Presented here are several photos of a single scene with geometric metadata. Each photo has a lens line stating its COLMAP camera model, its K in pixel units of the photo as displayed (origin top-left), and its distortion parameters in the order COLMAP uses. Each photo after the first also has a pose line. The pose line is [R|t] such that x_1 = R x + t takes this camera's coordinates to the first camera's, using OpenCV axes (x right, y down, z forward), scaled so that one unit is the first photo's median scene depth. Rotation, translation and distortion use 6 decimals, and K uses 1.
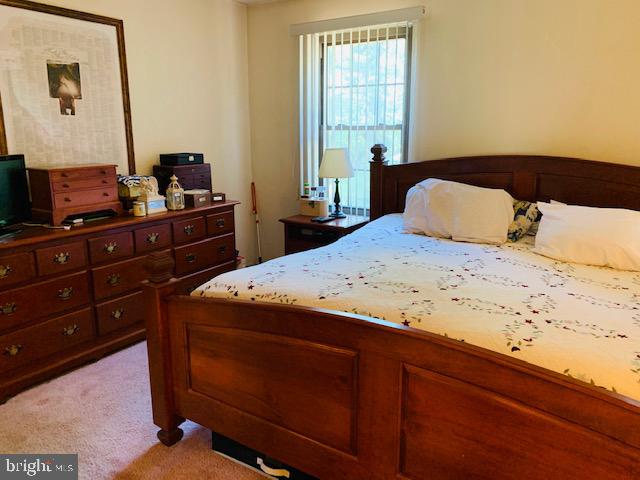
lens RADIAL K [[508.5, 0, 319.7], [0, 508.5, 235.9], [0, 0, 1]] dist [0.040916, -0.002298]
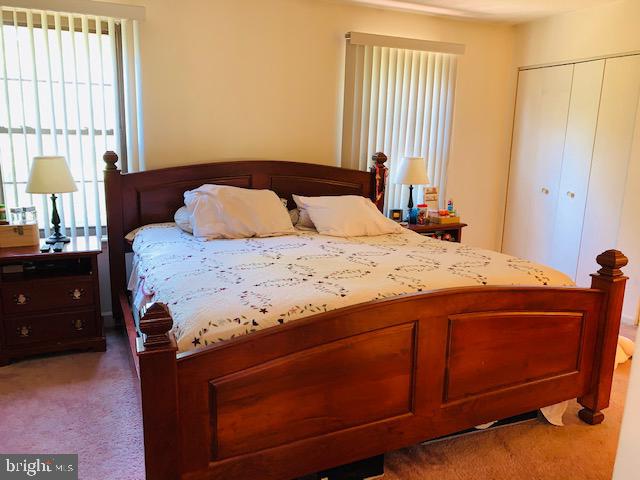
lens RADIAL K [[488.6, 0, 323.4], [0, 488.6, 242.6], [0, 0, 1]] dist [0.008687, -0.006094]
pose [[0.522886, -0.164537, 0.836372, -0.515386], [0.160671, 0.982630, 0.092862, -0.052564], [-0.837123, 0.085824, 0.540240, 0.293320]]
